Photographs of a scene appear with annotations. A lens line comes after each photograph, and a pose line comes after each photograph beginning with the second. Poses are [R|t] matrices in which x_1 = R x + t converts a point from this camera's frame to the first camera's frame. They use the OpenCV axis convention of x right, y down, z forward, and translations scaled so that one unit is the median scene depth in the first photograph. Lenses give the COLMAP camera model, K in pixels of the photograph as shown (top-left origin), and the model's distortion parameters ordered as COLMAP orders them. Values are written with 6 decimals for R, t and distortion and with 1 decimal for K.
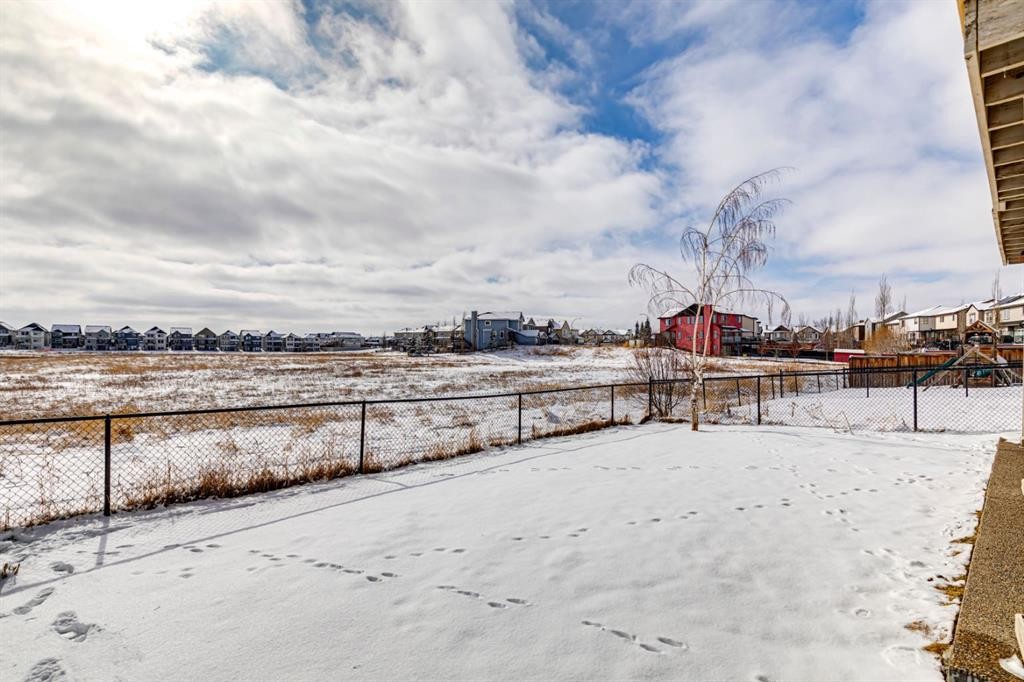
lens RADIAL K [[464.0, 0, 510.2], [0, 464.0, 346.1], [0, 0, 1]] dist [0.006707, 0.000627]
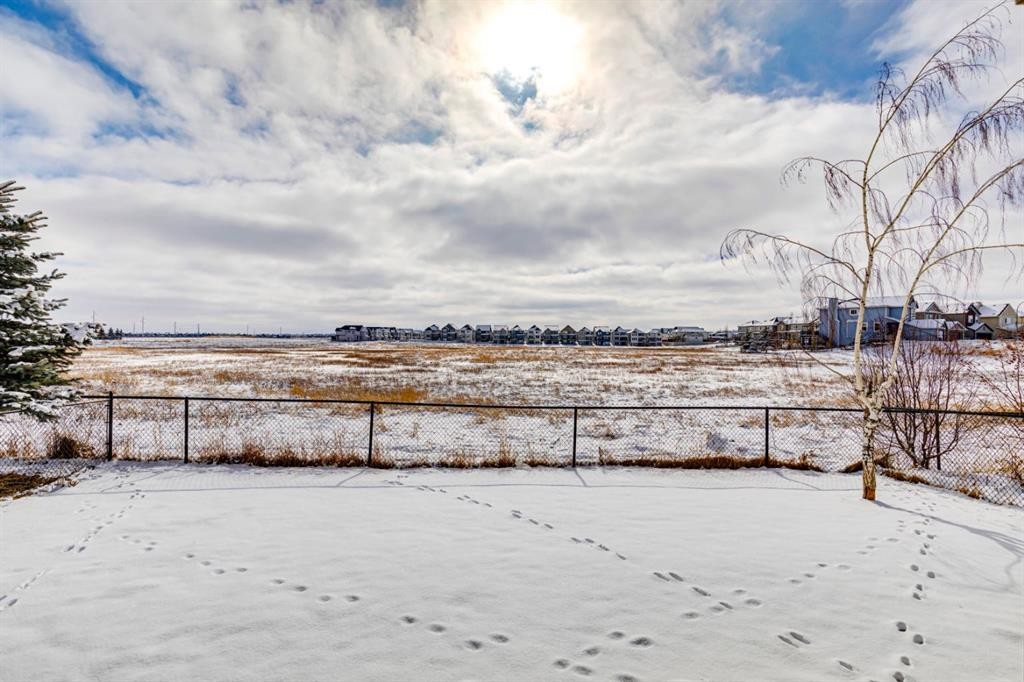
lens RADIAL K [[464.0, 0, 503.8], [0, 464.0, 337.3], [0, 0, 1]] dist [0.006707, 0.000627]
pose [[0.753779, -0.004243, -0.657114, 0.433524], [-0.000588, 0.999974, -0.007131, -0.016942], [0.657128, 0.005761, 0.753757, 0.252137]]
